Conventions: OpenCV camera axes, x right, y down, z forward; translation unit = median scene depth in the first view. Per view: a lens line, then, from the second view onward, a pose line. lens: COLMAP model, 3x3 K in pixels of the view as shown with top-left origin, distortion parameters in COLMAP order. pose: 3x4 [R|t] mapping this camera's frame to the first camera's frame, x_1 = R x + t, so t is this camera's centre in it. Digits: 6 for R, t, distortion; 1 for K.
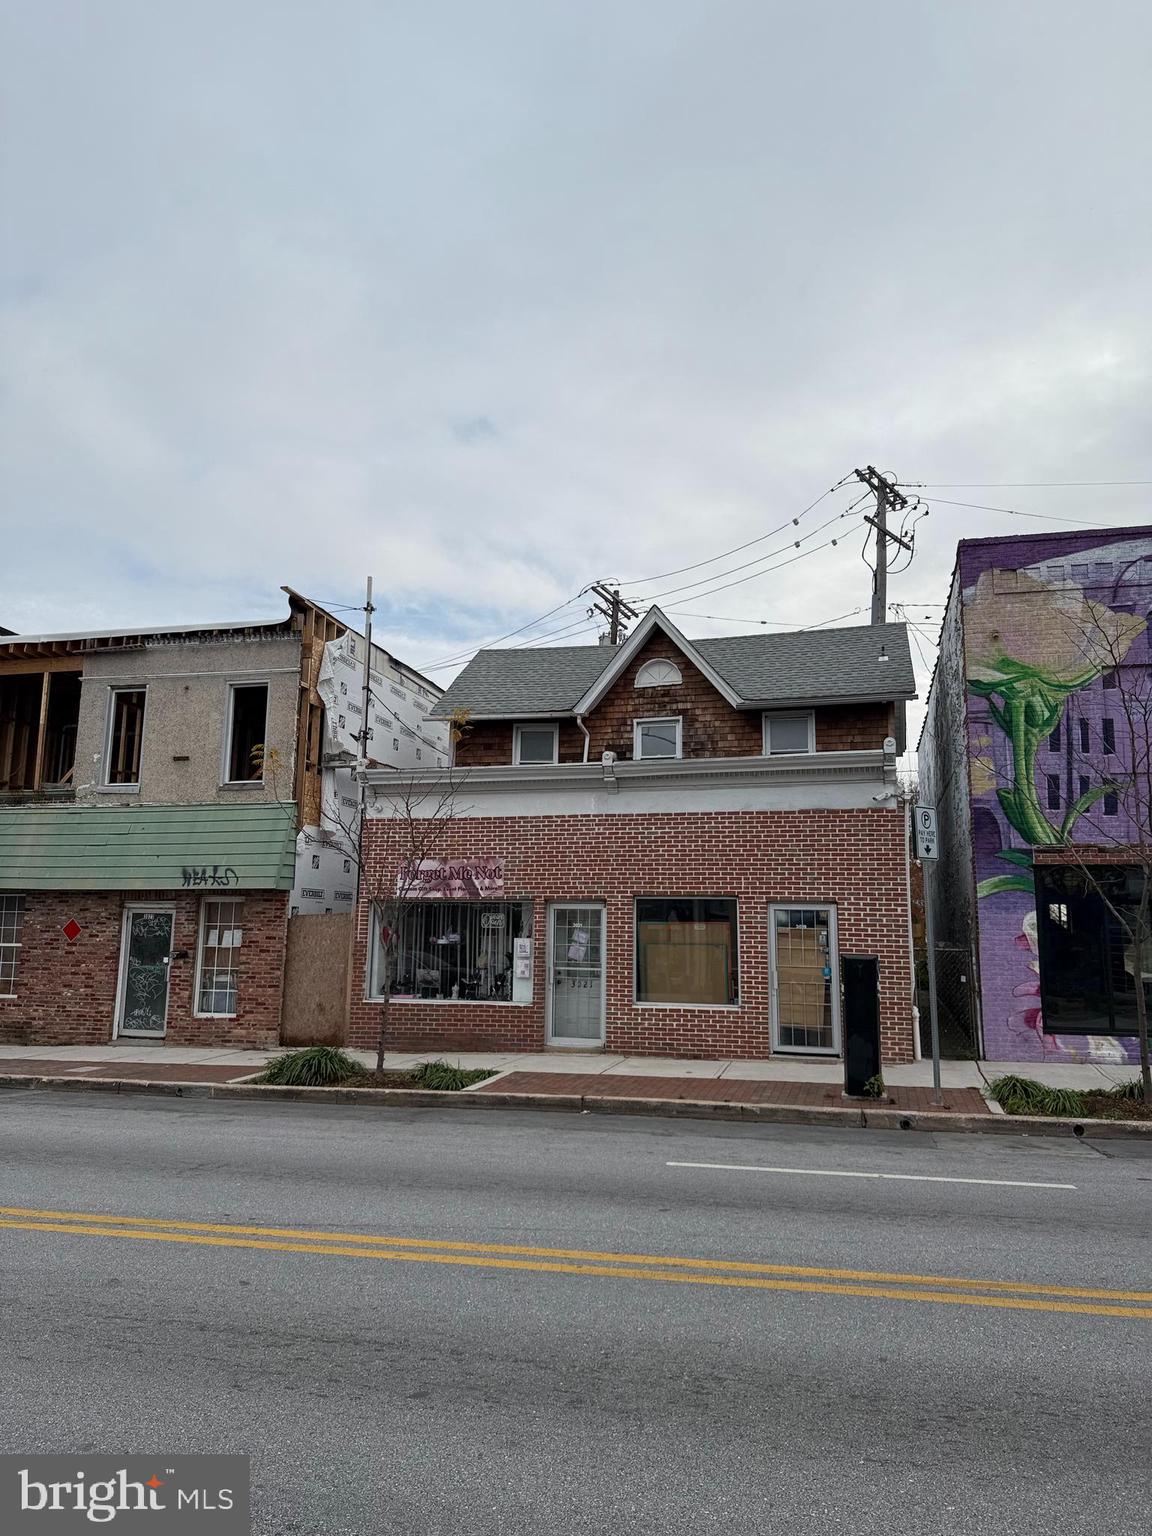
lens RADIAL K [[1069.2, 0, 561.1], [0, 1069.2, 761.1], [0, 0, 1]] dist [0.083289, -0.113713]
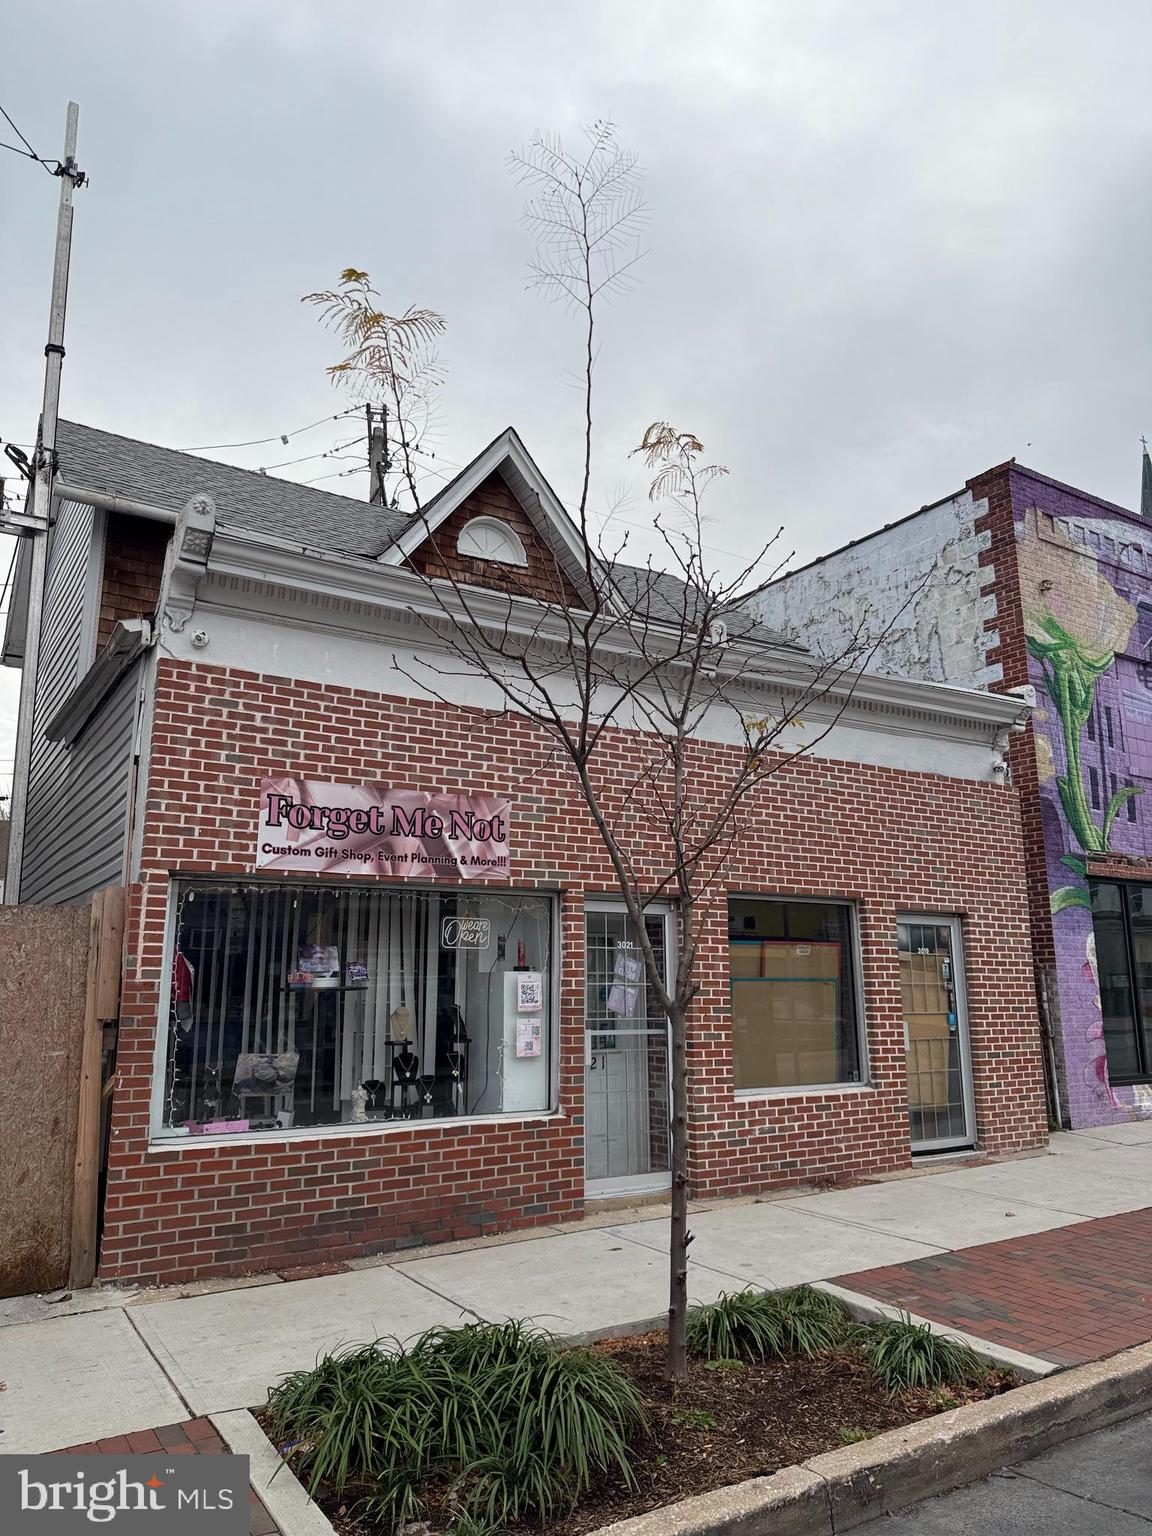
lens RADIAL K [[1069.2, 0, 581.9], [0, 1069.2, 768.9], [0, 0, 1]] dist [0.083289, -0.113713]
pose [[0.668101, 0.134207, 0.731867, -0.407488], [-0.107895, 0.990677, -0.083172, 0.123403], [-0.736206, -0.023397, 0.676353, 0.723695]]
